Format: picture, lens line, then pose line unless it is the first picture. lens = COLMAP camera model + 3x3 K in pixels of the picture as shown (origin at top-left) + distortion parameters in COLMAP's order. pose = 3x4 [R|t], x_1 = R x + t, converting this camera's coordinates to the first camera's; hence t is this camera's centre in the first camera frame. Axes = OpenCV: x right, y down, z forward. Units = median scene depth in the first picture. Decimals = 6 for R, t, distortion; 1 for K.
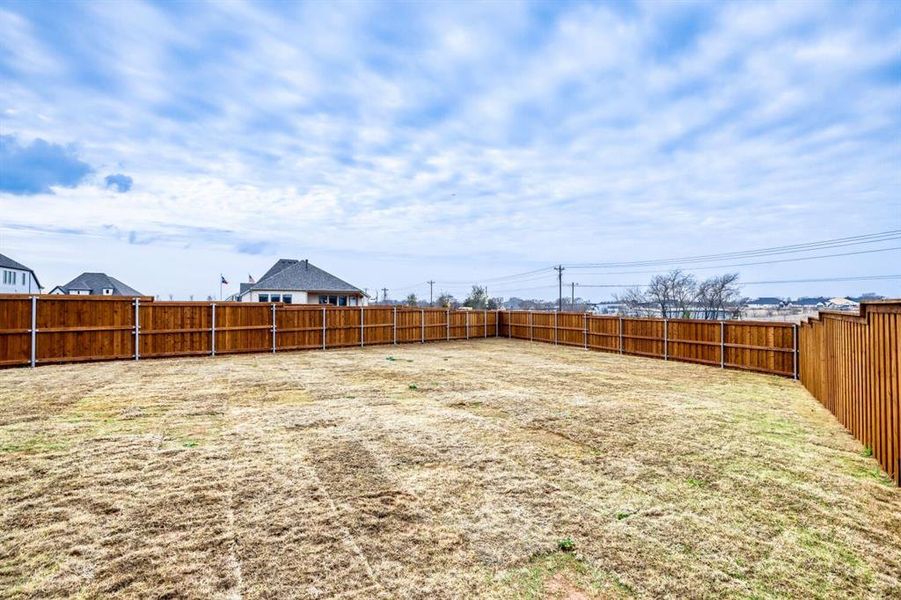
lens RADIAL K [[427.8, 0, 450.5], [0, 427.8, 300.0], [0, 0, 1]] dist [0.019864, 0.000029]
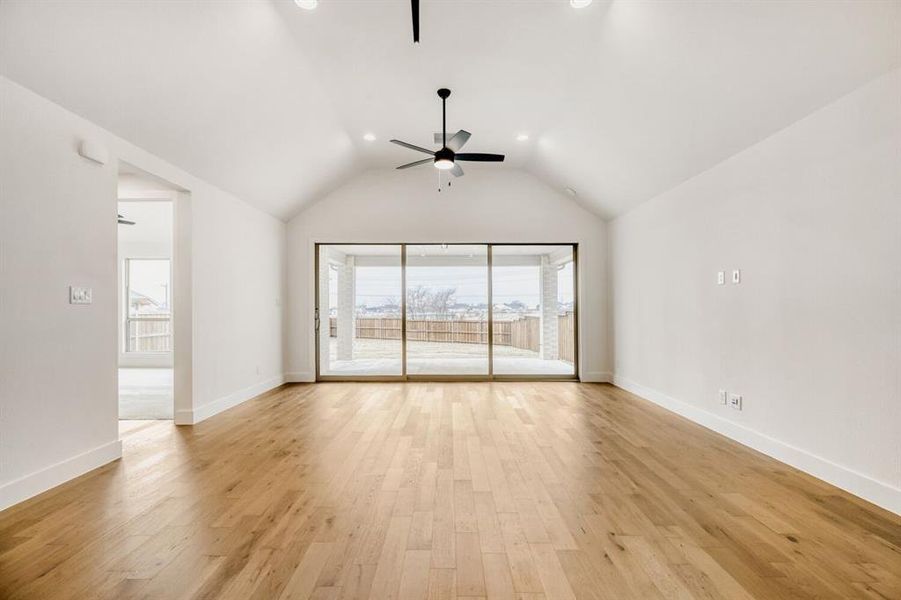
lens RADIAL K [[407.9, 0, 446.6], [0, 407.9, 306.9], [0, 0, 1]] dist [0.001040, 0.000123]
pose [[0.825494, -0.000772, 0.564410, -0.410214], [-0.001699, 0.999991, 0.003853, -0.016210], [-0.564408, -0.004139, 0.825486, -0.339052]]
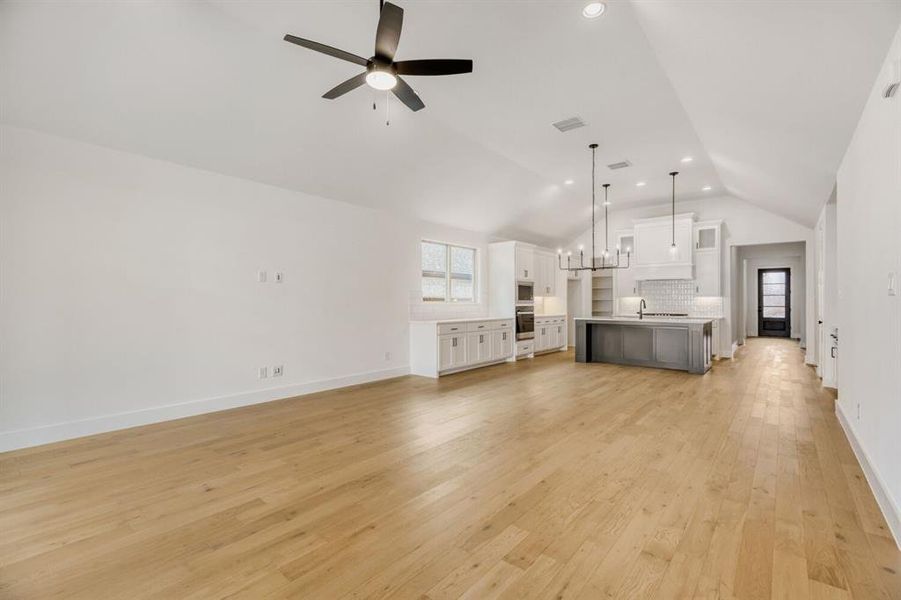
lens RADIAL K [[406.7, 0, 455.6], [0, 406.7, 302.8], [0, 0, 1]] dist [0.000569, 0.000058]
pose [[-0.996911, -0.006373, 0.078281, -0.333563], [-0.006860, 0.999959, -0.005957, -0.013623], [-0.078240, -0.006476, -0.996914, -0.052418]]
